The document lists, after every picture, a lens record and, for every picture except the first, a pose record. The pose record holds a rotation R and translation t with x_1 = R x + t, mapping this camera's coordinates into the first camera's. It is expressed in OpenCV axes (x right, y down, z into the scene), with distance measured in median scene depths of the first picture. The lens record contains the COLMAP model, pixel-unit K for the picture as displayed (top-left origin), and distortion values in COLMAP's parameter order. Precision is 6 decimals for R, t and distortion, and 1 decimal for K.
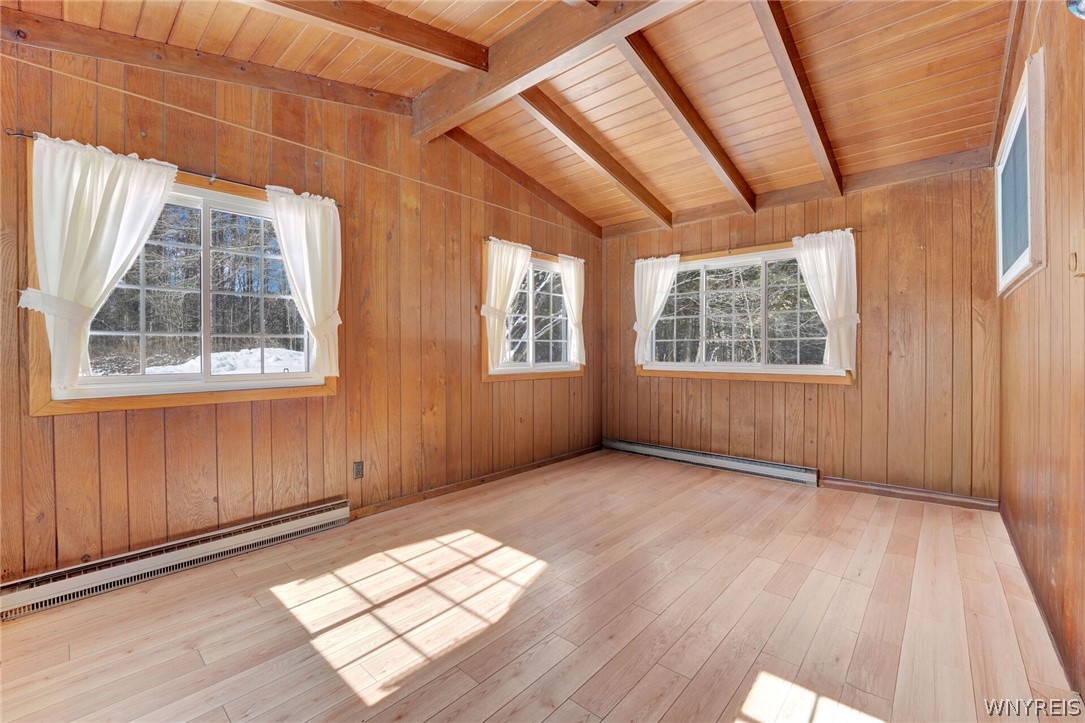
lens RADIAL K [[443.8, 0, 542.5], [0, 443.8, 361.5], [0, 0, 1]] dist [-0.001180, -0.000005]
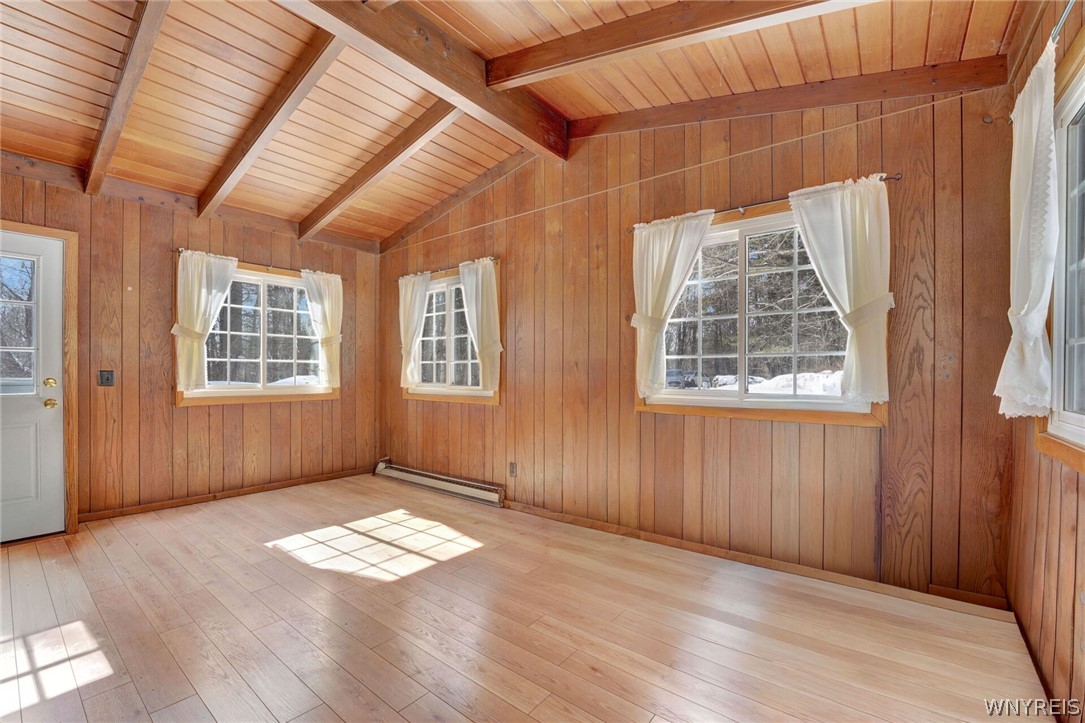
lens RADIAL K [[462.4, 0, 538.4], [0, 462.4, 374.2], [0, 0, 1]] dist [-0.001922, -0.000023]
pose [[0.071584, 0.012954, -0.997350, 0.954820], [-0.026964, 0.999575, 0.011048, -0.035659], [0.997070, 0.026102, 0.071903, 1.096066]]
